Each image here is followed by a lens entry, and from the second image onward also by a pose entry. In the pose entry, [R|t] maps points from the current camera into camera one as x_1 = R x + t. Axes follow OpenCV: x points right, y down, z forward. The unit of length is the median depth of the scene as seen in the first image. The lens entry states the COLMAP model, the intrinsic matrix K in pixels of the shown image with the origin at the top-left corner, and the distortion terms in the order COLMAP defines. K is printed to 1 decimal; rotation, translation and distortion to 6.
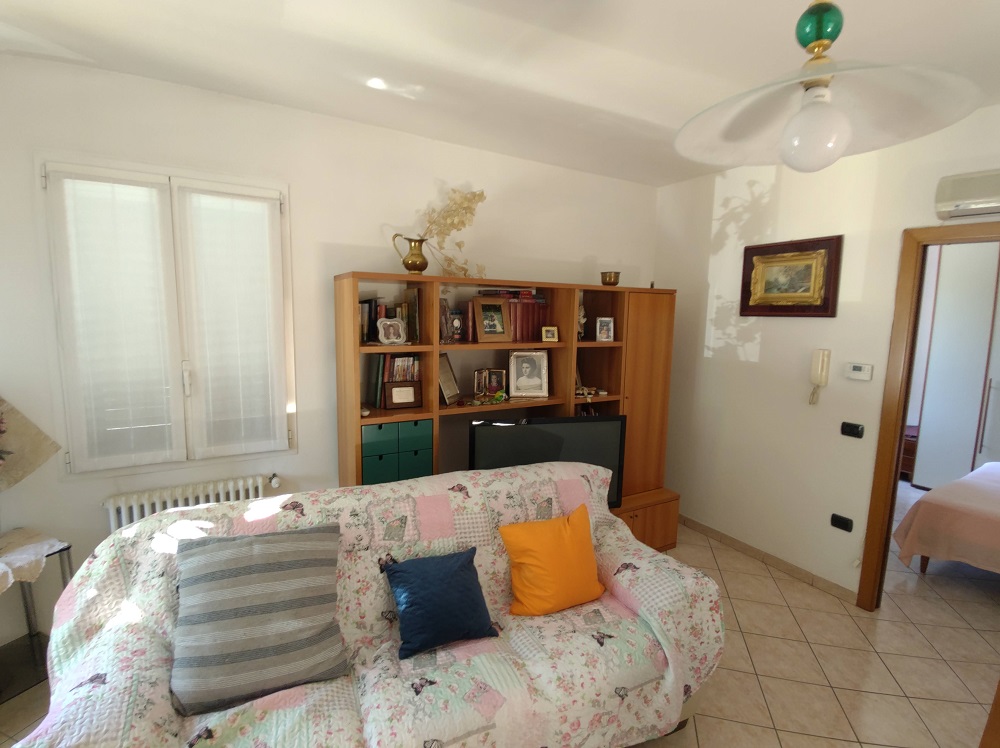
lens RADIAL K [[484.2, 0, 497.5], [0, 484.2, 372.4], [0, 0, 1]] dist [0.005995, -0.017997]
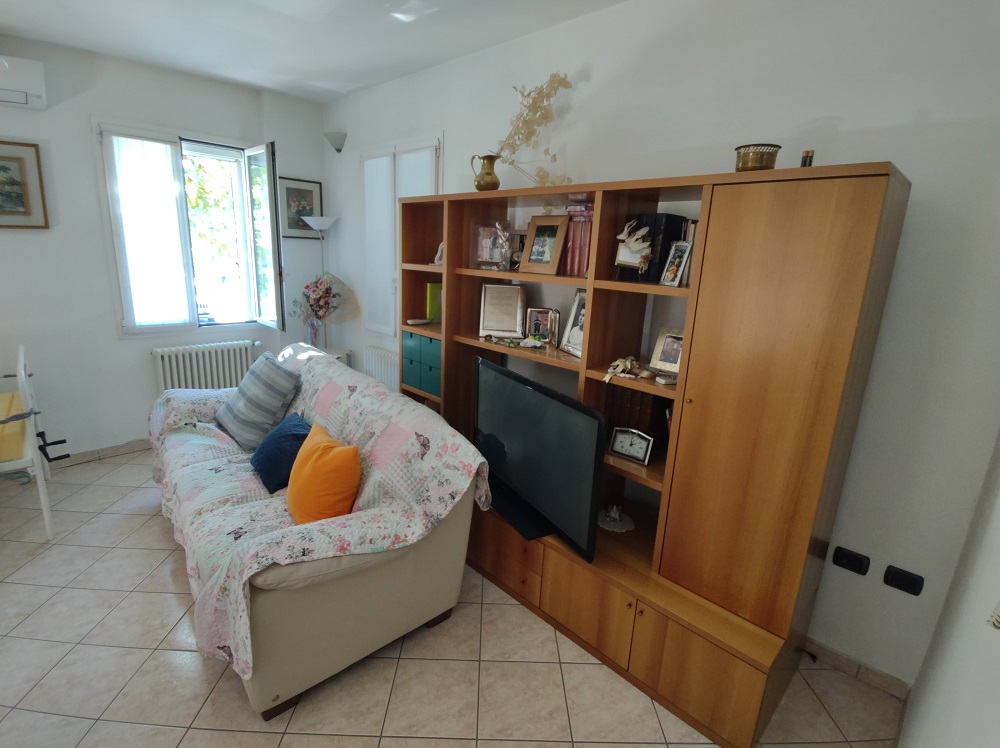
lens RADIAL K [[484.2, 0, 498.5], [0, 484.2, 376.4], [0, 0, 1]] dist [0.005995, -0.017997]
pose [[0.248277, 0.233944, -0.940015, 0.773071], [-0.162741, 0.966680, 0.197597, -0.046639], [0.954921, 0.103920, 0.278077, 0.745912]]
